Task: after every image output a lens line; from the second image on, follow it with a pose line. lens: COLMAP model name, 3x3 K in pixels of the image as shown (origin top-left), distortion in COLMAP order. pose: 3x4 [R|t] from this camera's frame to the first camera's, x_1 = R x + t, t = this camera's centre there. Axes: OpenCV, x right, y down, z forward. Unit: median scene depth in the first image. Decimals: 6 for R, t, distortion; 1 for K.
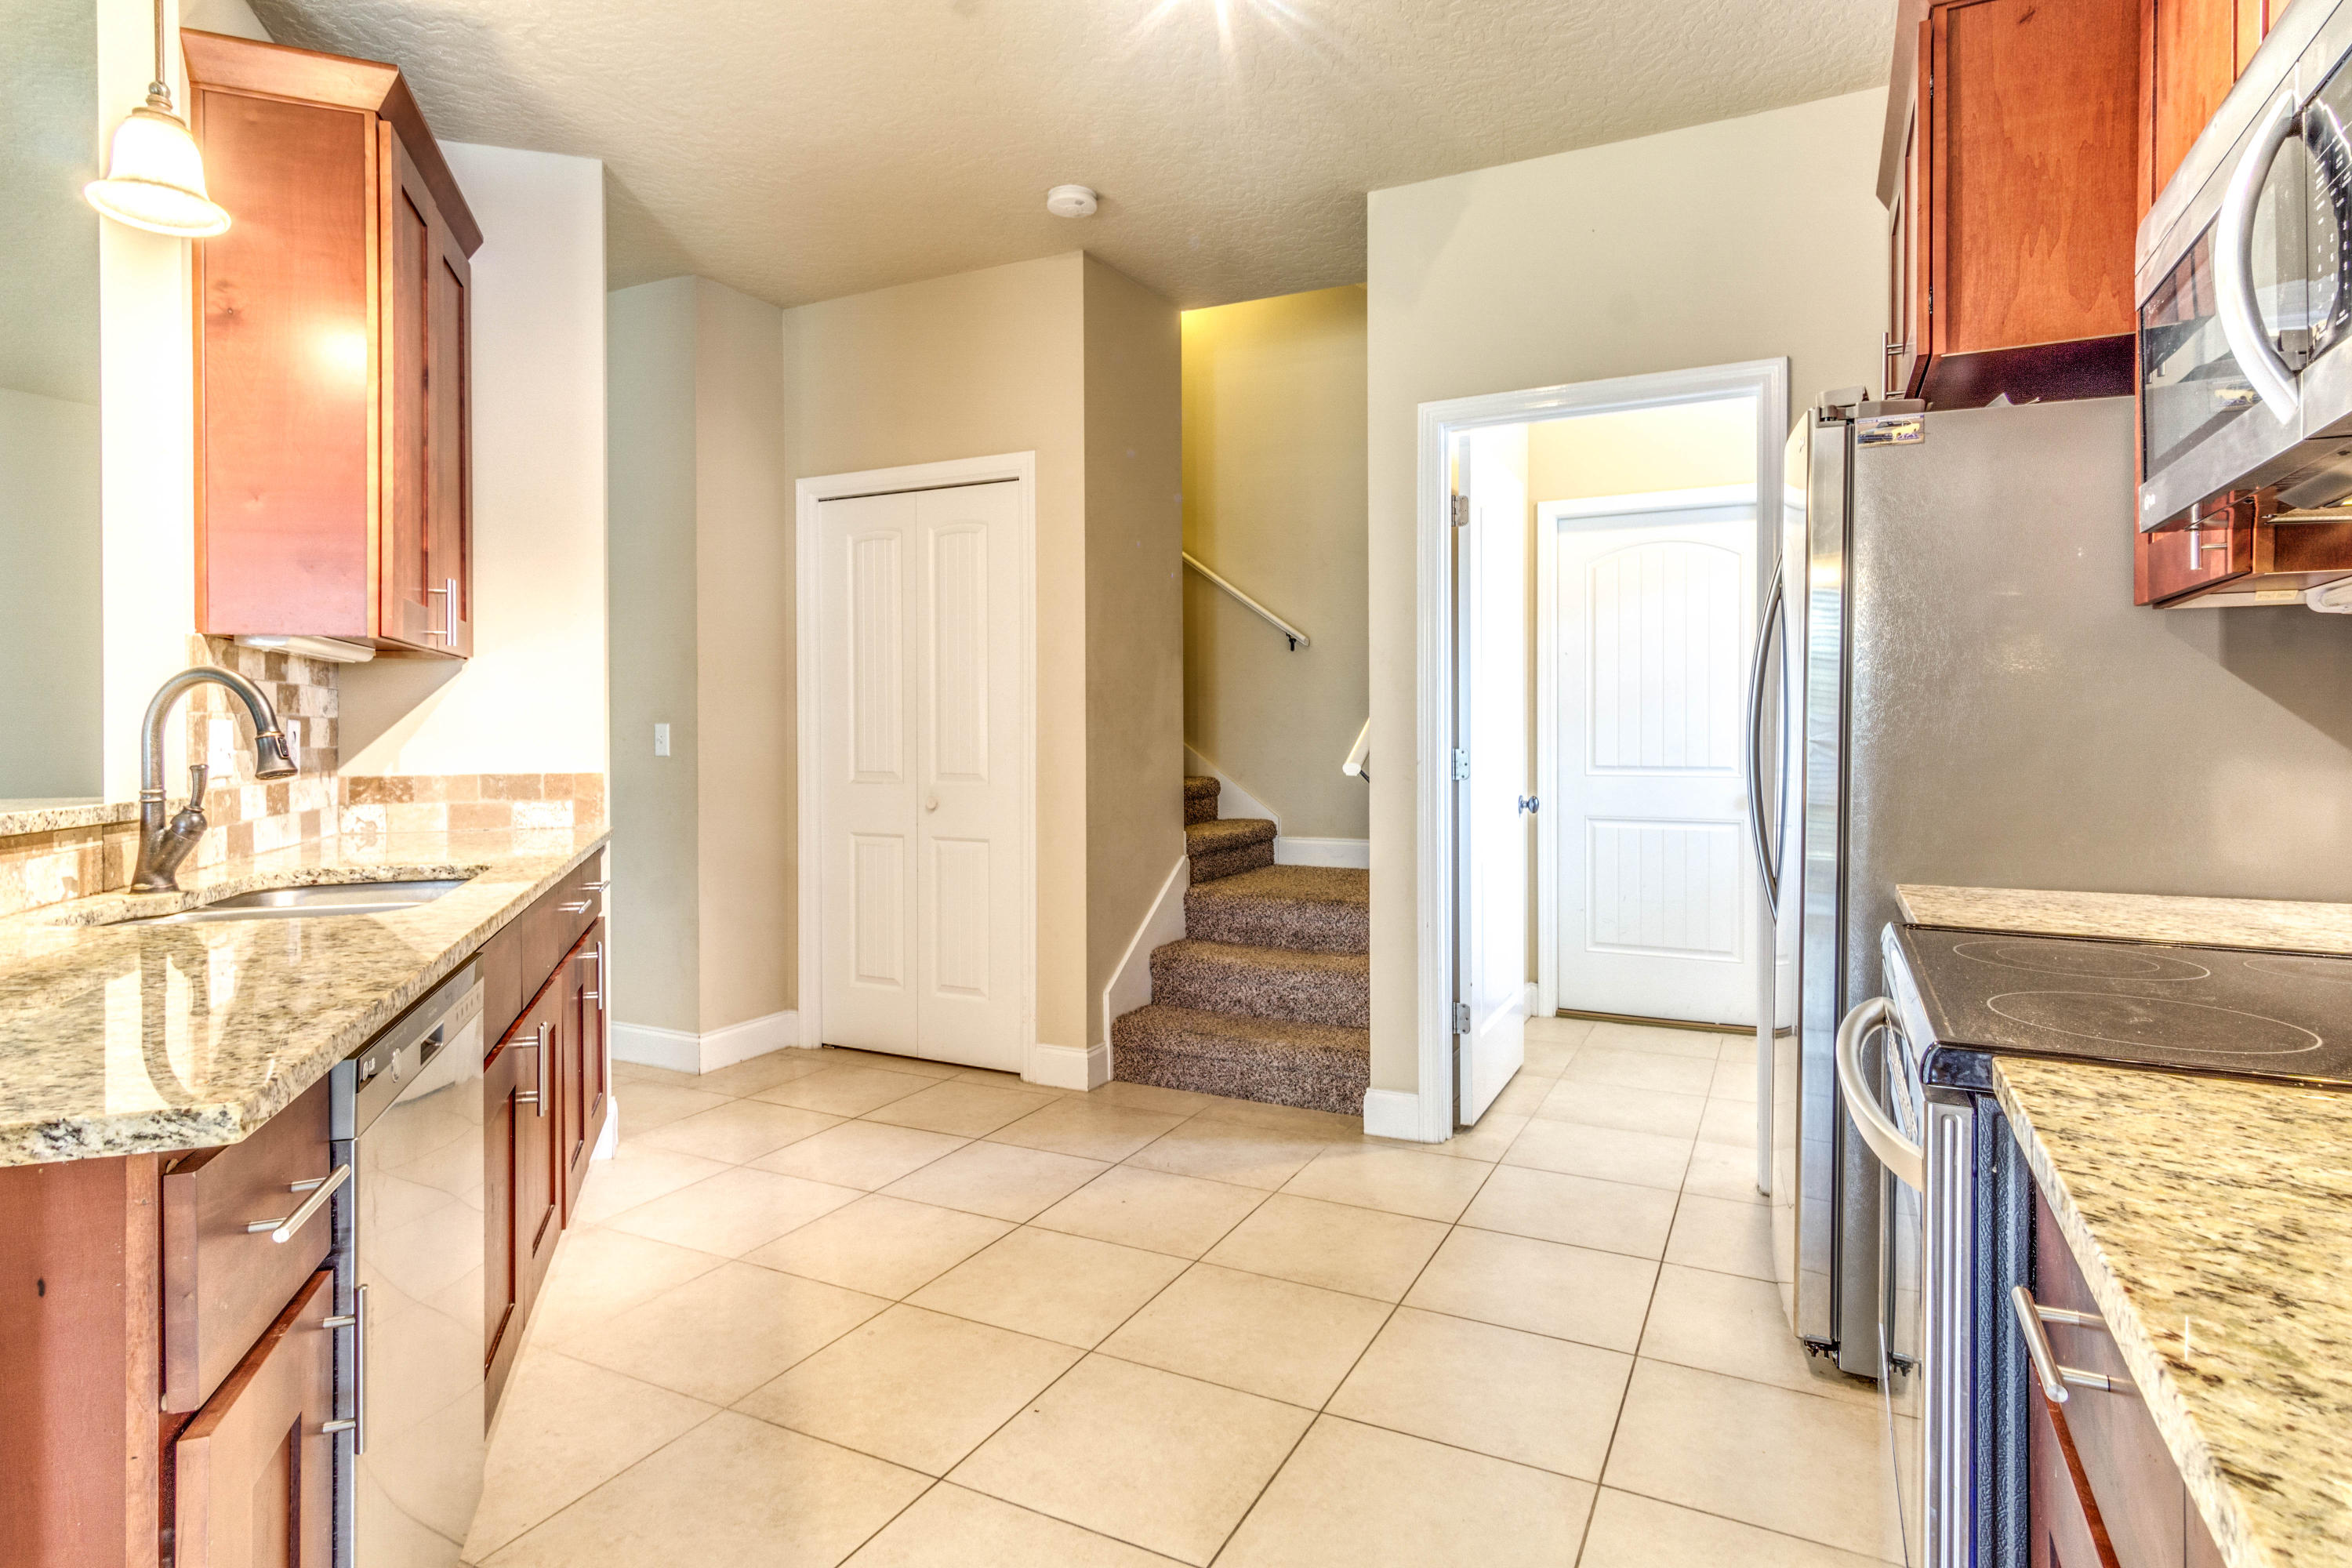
lens RADIAL K [[1260.8, 0, 1154.8], [0, 1260.8, 734.4], [0, 0, 1]] dist [0.009915, -0.000937]
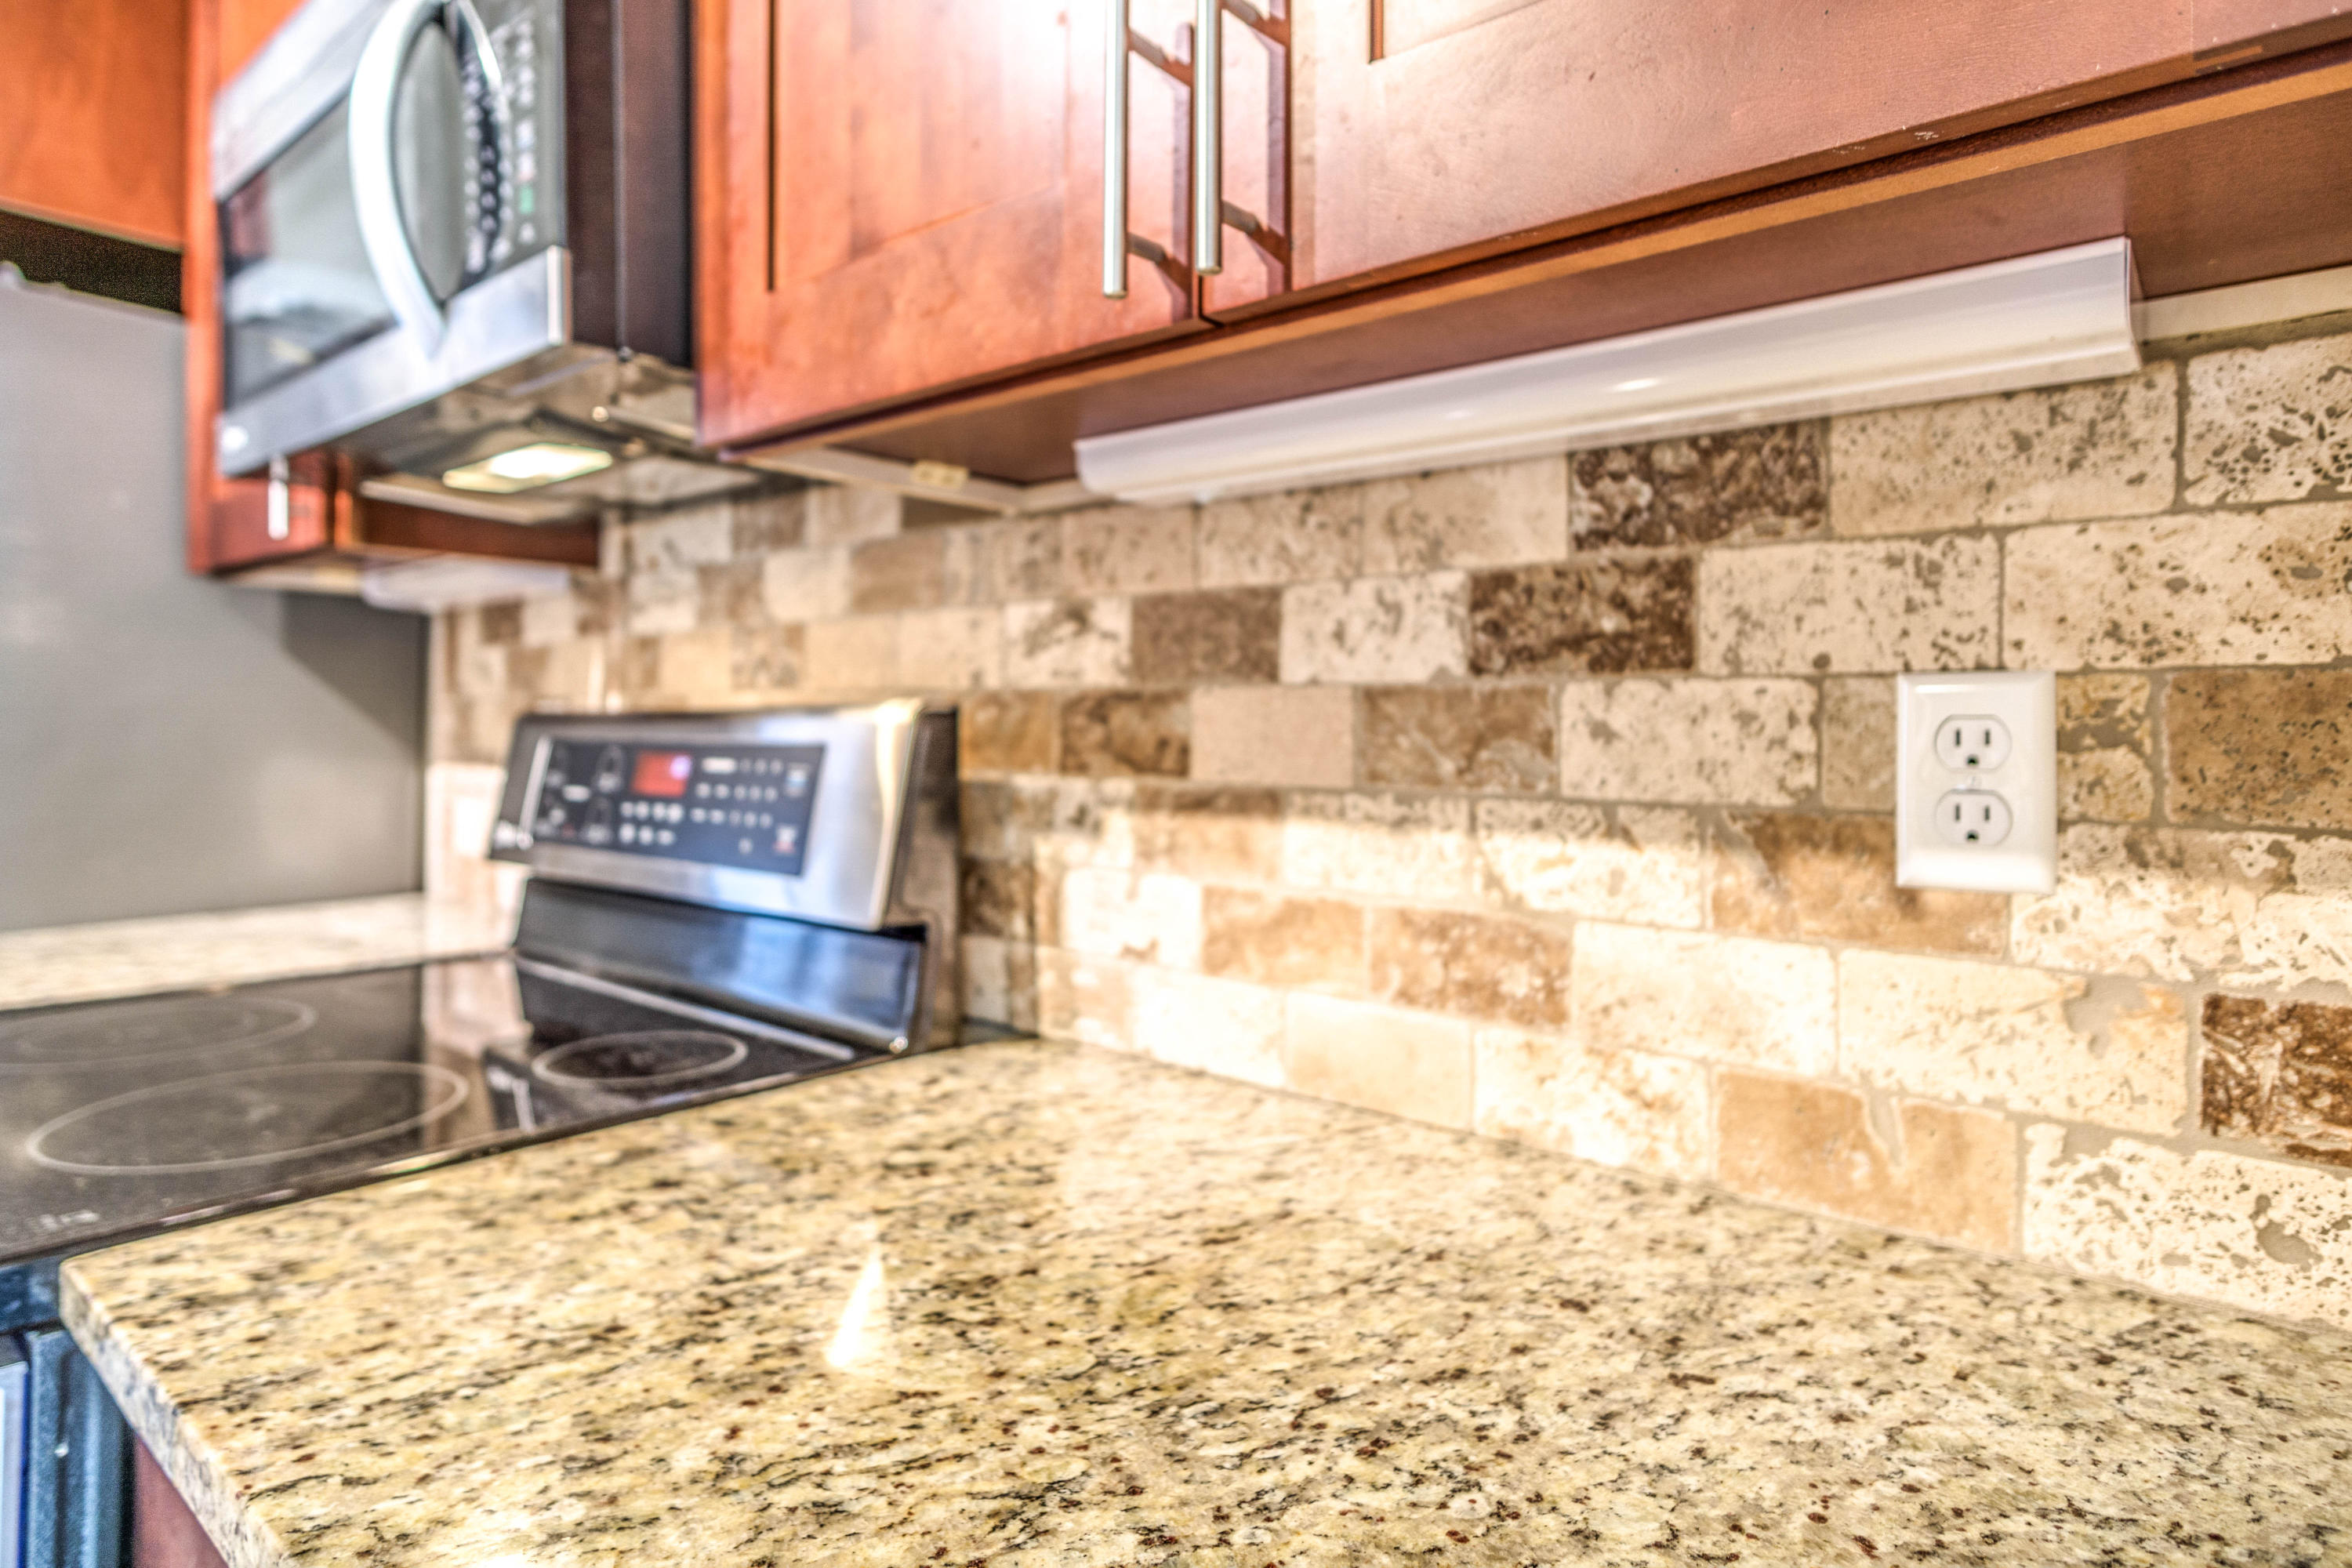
lens RADIAL K [[1260.8, 0, 1155.2], [0, 1260.8, 722.5], [0, 0, 1]] dist [0.009915, -0.000937]
pose [[0.219968, 0.007445, 0.975479, 0.172947], [-0.005061, 0.999966, -0.006490, -0.000550], [-0.975494, -0.003509, 0.219998, 0.338896]]
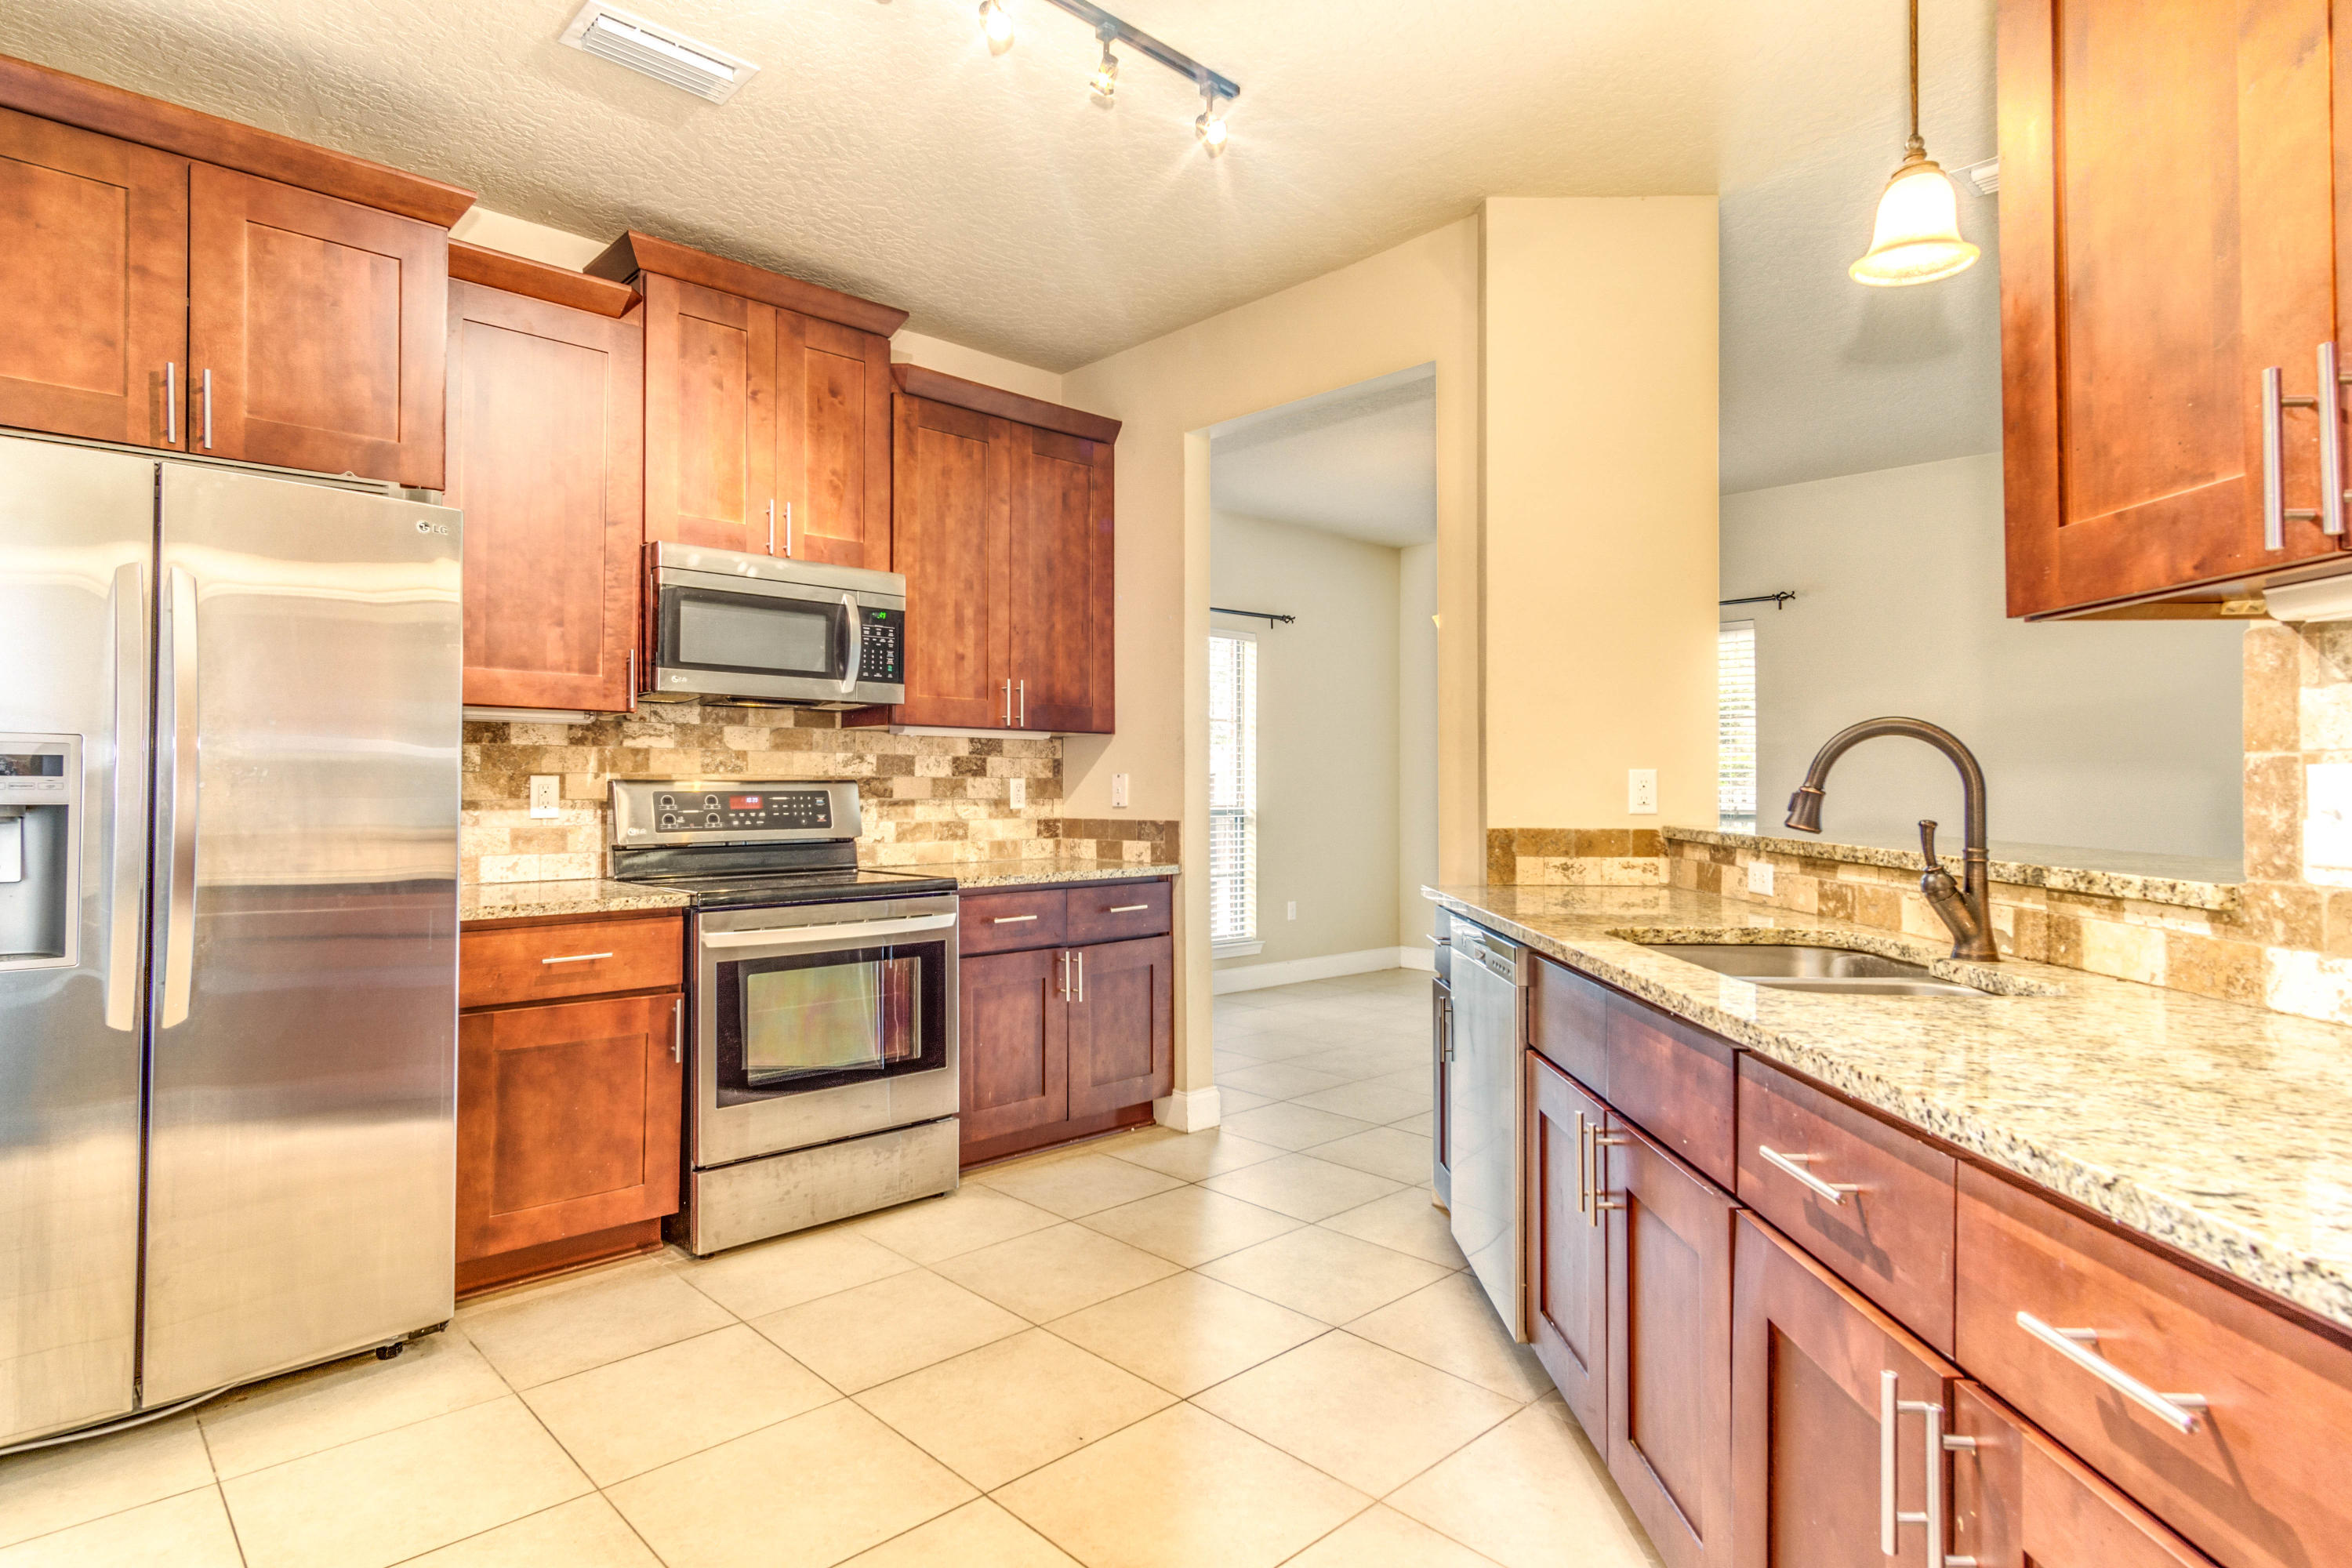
lens RADIAL K [[1260.8, 0, 1179.3], [0, 1260.8, 777.2], [0, 0, 1]] dist [0.009915, -0.000937]
pose [[-0.946257, 0.003458, 0.323397, -1.039527], [0.001104, 0.999972, -0.007464, -0.000505], [-0.323414, -0.006706, -0.946234, 3.929571]]
